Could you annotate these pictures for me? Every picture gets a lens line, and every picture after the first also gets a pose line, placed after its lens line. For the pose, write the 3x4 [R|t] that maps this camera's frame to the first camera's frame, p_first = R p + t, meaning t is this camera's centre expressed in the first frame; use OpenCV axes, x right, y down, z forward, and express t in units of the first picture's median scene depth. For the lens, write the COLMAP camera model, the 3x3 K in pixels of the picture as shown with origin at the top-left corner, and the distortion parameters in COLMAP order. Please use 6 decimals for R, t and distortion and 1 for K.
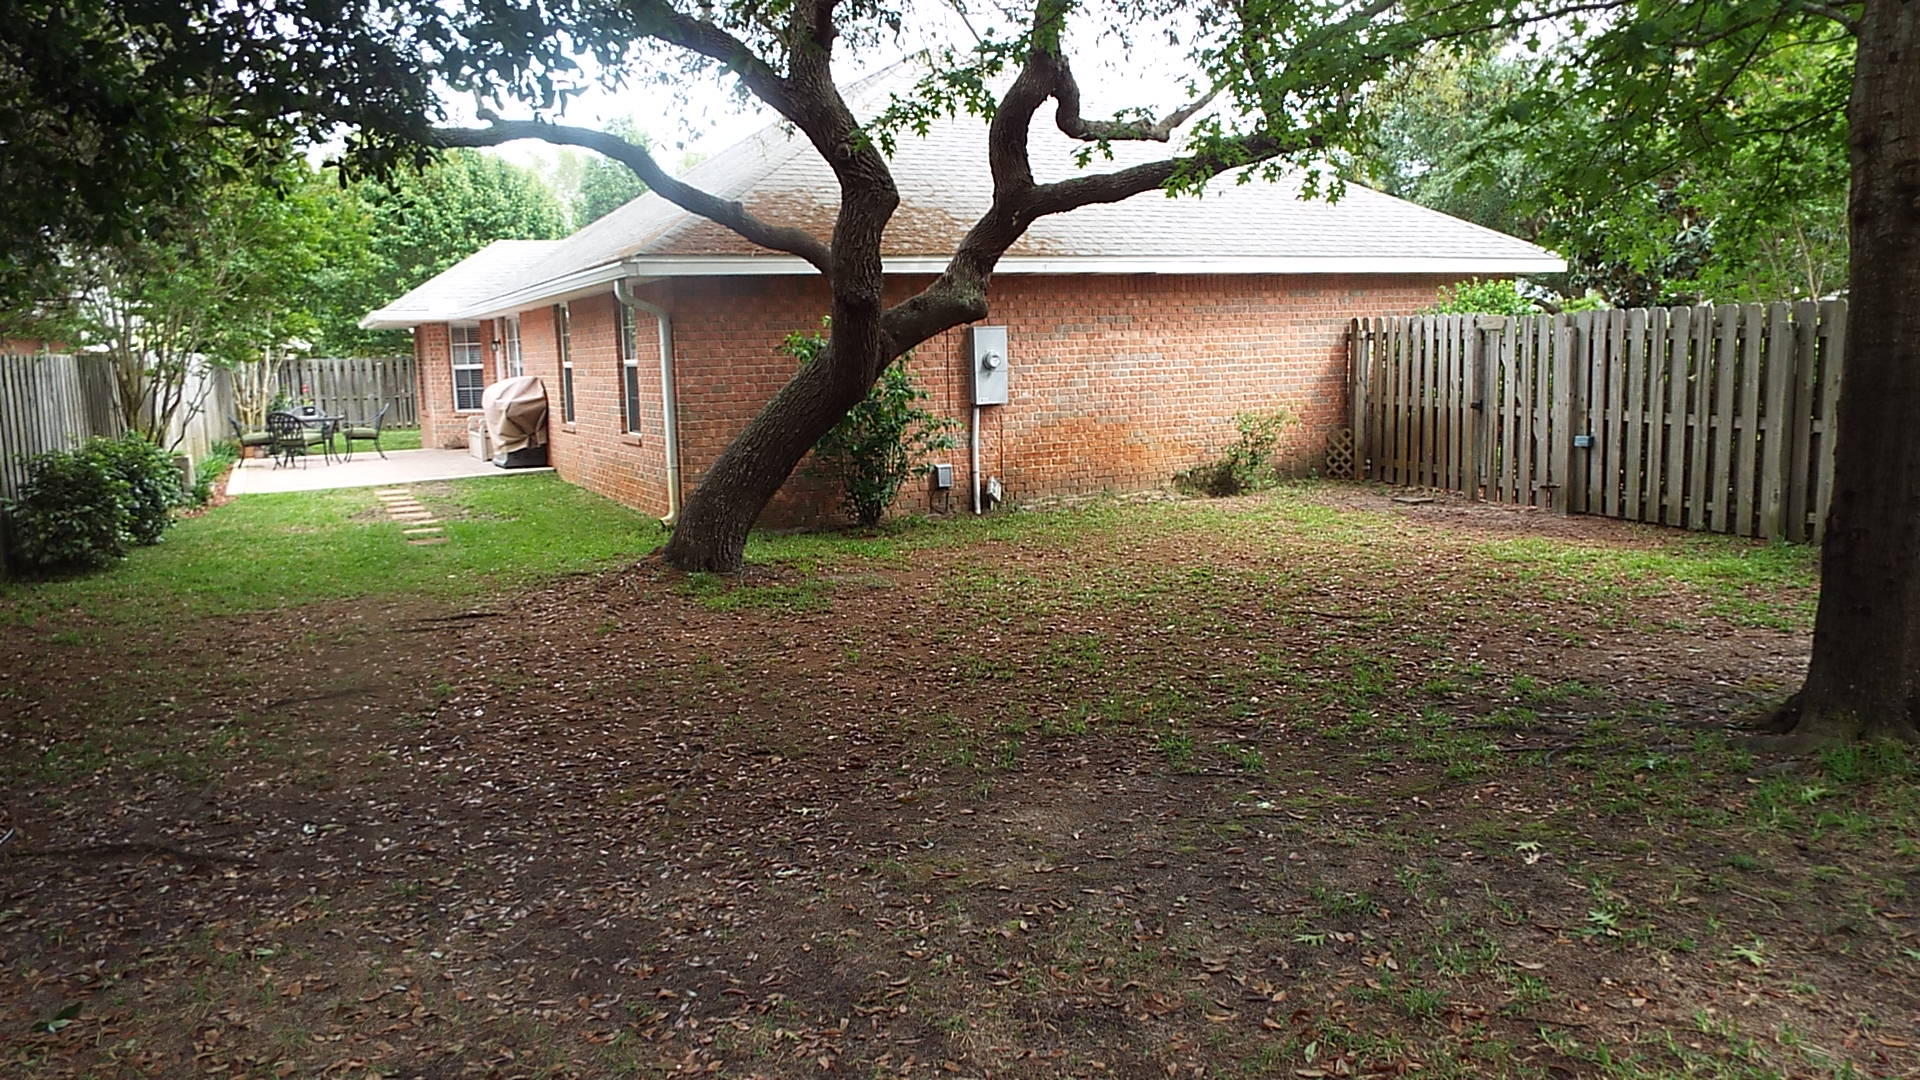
lens RADIAL K [[1386.4, 0, 967.2], [0, 1386.4, 536.0], [0, 0, 1]] dist [-0.033341, 0.017504]
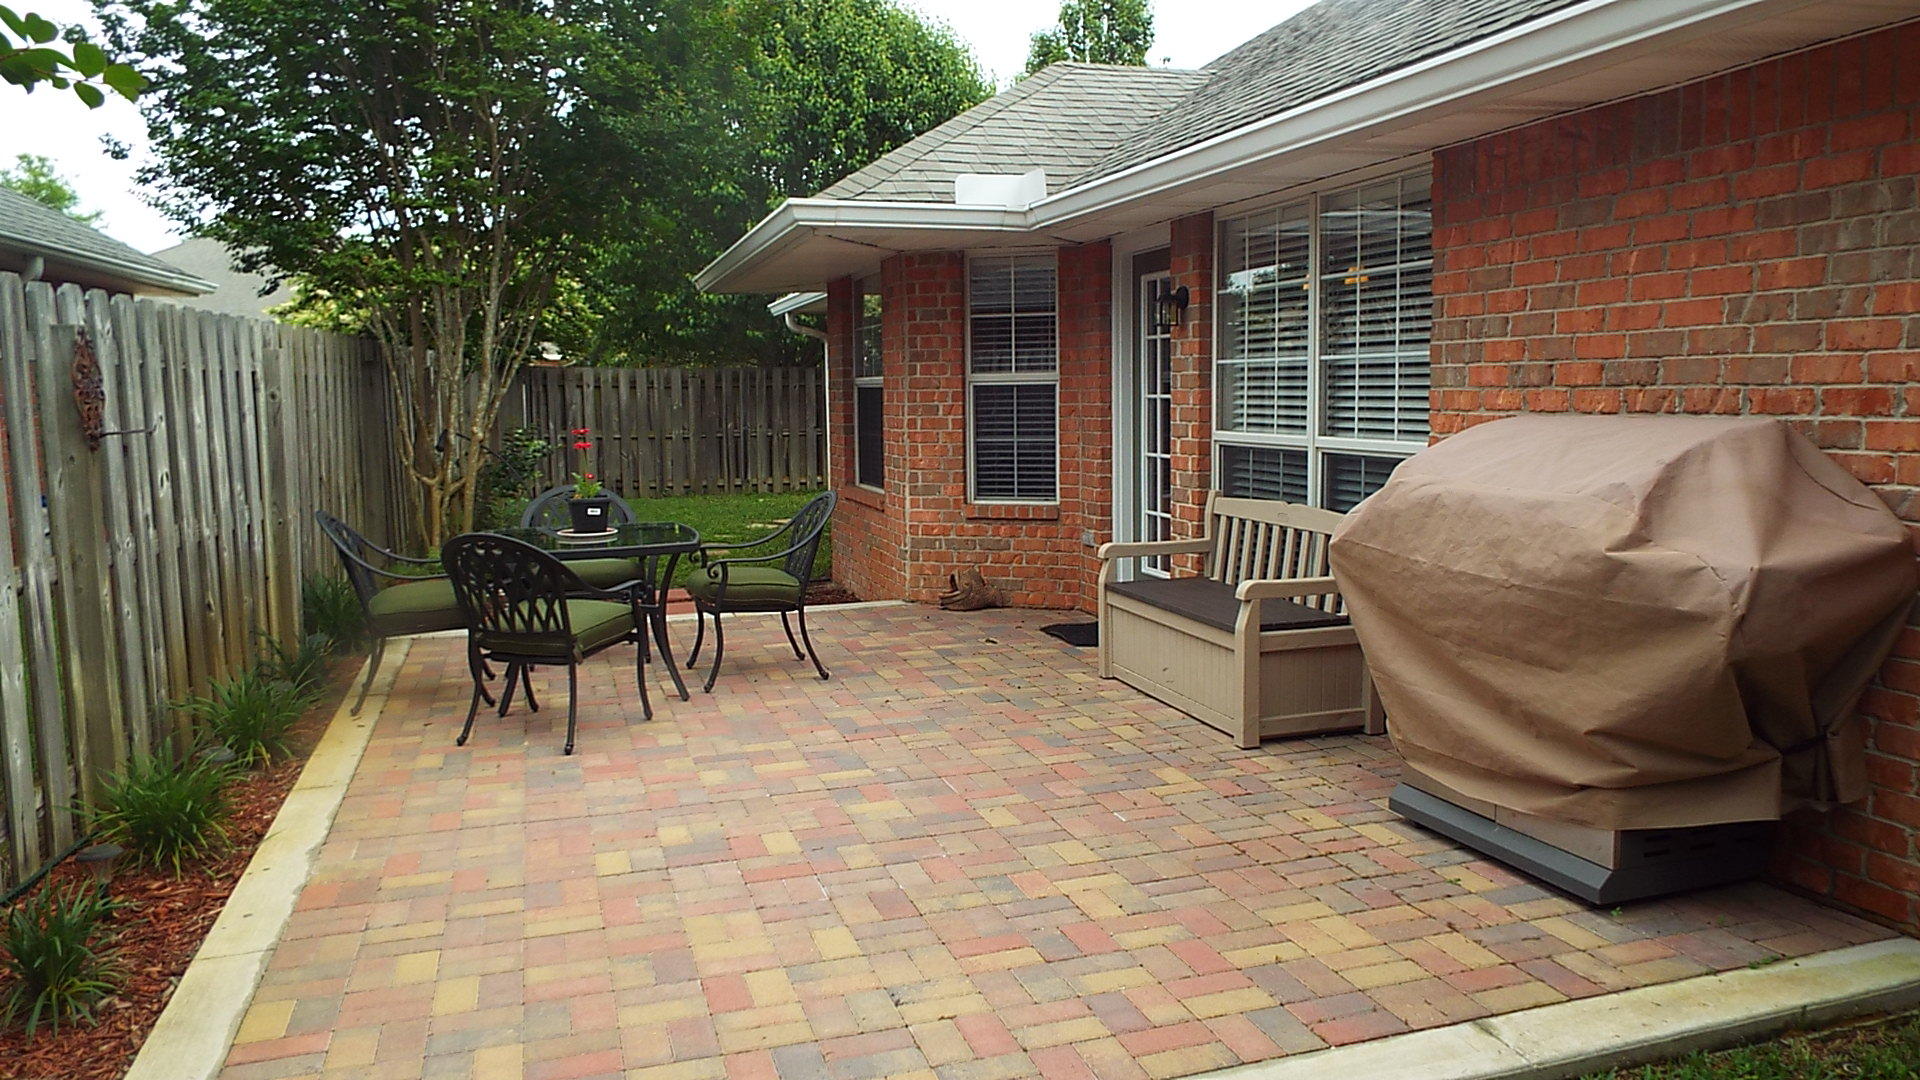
lens RADIAL K [[1386.4, 0, 958.5], [0, 1386.4, 541.5], [0, 0, 1]] dist [-0.033341, 0.017504]
pose [[0.985246, 0.033867, -0.167757, -0.220642], [-0.036881, 0.999209, -0.014881, -0.052637], [0.167120, 0.020849, 0.985716, 0.454359]]
